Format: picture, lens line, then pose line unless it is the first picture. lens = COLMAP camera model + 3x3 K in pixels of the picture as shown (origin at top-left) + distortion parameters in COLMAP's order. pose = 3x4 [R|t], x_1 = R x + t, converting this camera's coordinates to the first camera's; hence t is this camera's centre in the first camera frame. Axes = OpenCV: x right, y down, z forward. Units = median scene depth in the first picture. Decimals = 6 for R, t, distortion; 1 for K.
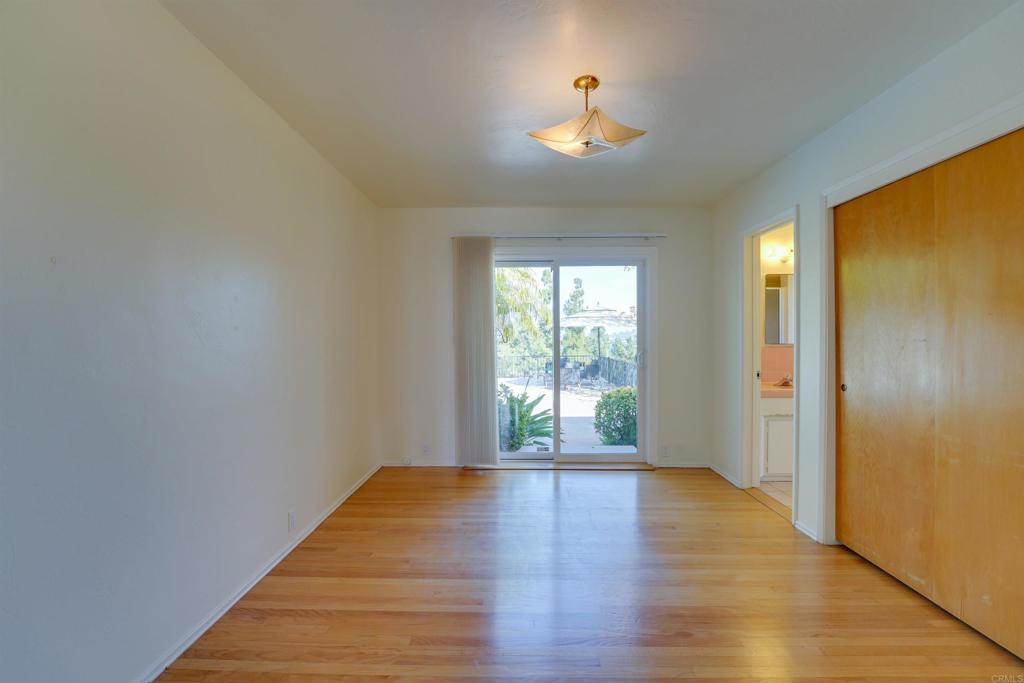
lens RADIAL K [[436.0, 0, 513.9], [0, 436.0, 346.4], [0, 0, 1]] dist [-0.012298, 0.000150]
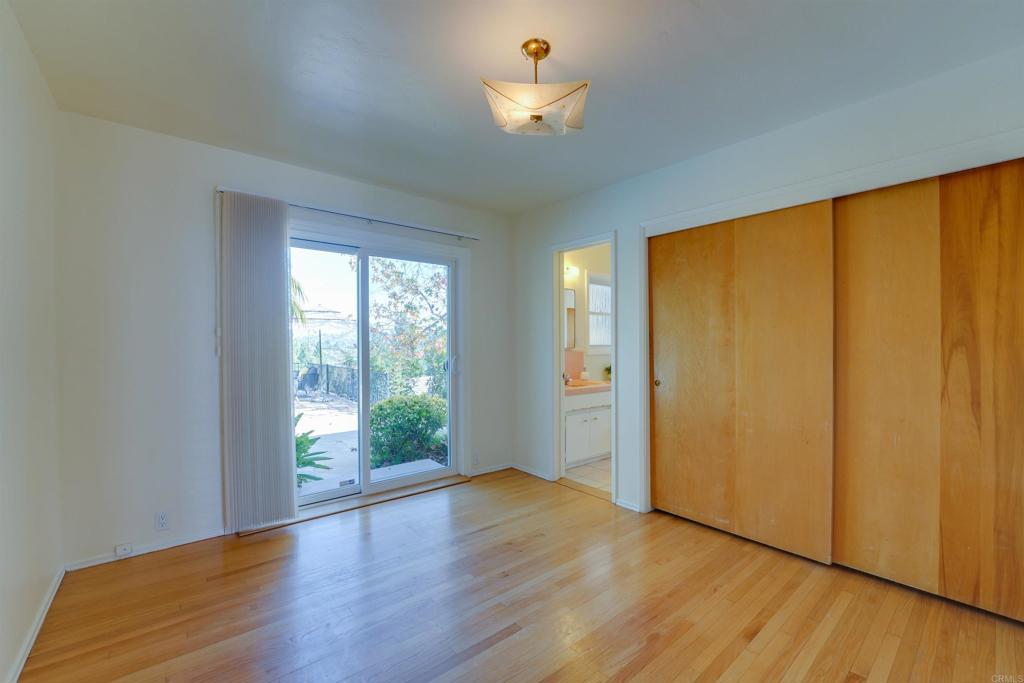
lens RADIAL K [[436.0, 0, 513.9], [0, 436.0, 346.4], [0, 0, 1]] dist [-0.012298, 0.000150]
pose [[0.750440, -0.002991, 0.660932, -0.273638], [0.010719, 0.999913, -0.007645, -0.003657], [-0.660852, 0.012822, 0.750407, 0.240233]]
